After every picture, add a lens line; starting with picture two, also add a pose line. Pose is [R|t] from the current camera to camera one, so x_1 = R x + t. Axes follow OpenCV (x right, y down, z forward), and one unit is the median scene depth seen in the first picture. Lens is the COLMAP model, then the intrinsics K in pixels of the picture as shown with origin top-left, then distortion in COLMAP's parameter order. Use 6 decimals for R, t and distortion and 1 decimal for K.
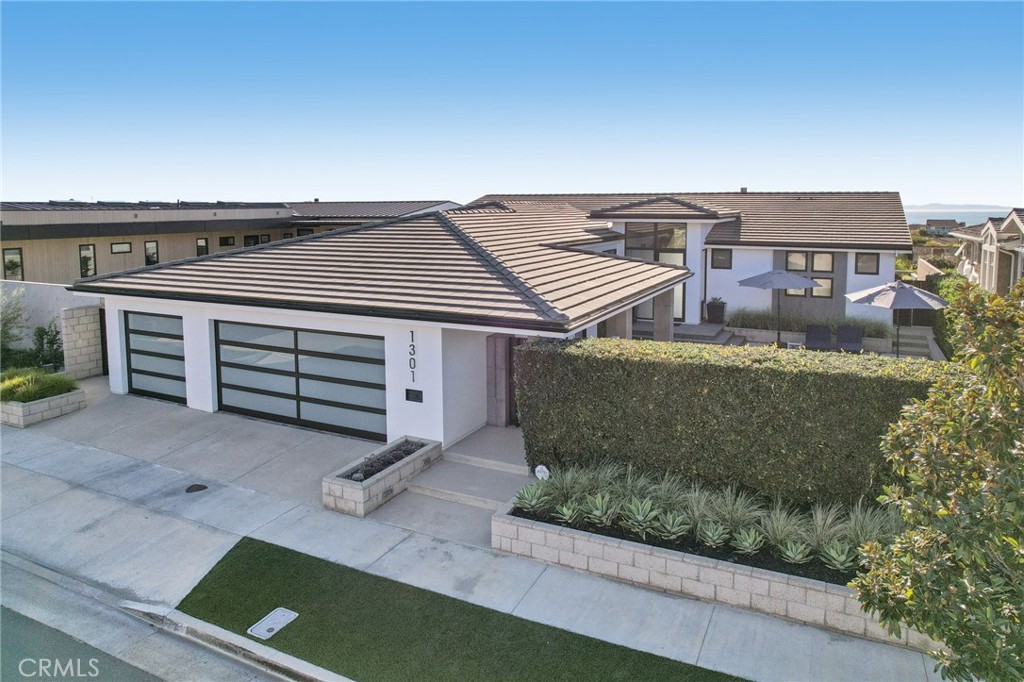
lens RADIAL K [[670.5, 0, 531.0], [0, 670.5, 266.8], [0, 0, 1]] dist [-0.040929, 0.005570]
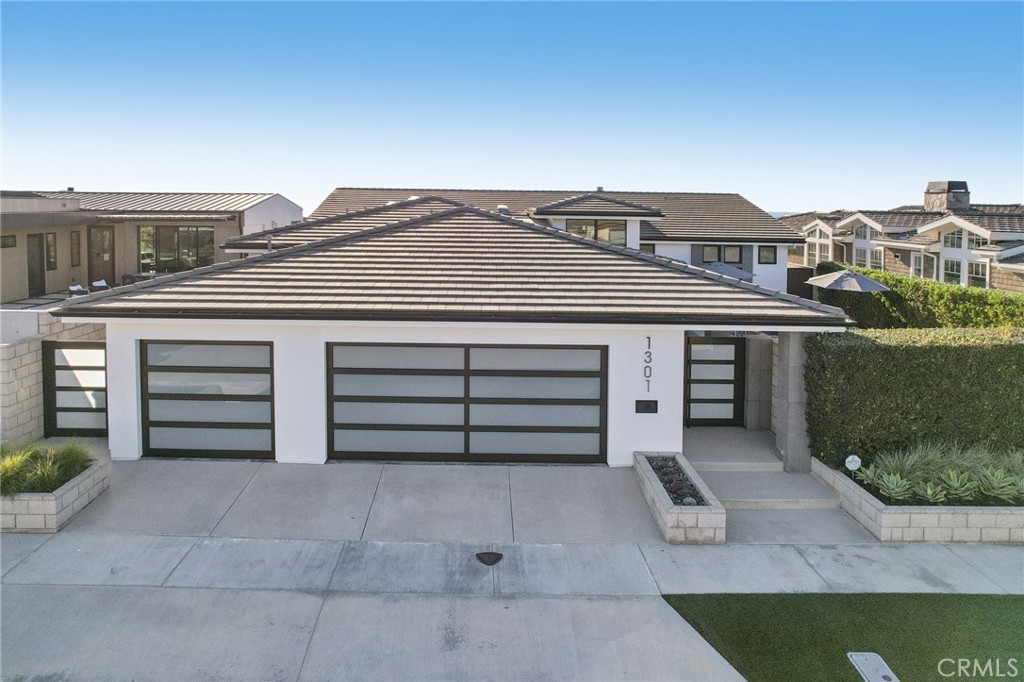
lens RADIAL K [[664.8, 0, 485.1], [0, 664.8, 257.0], [0, 0, 1]] dist [-0.036911, 0.006660]
pose [[0.903228, -0.019982, 0.428695, -0.686091], [0.023241, 0.999727, -0.002369, -0.015227], [-0.428531, 0.012103, 0.903446, 0.239176]]
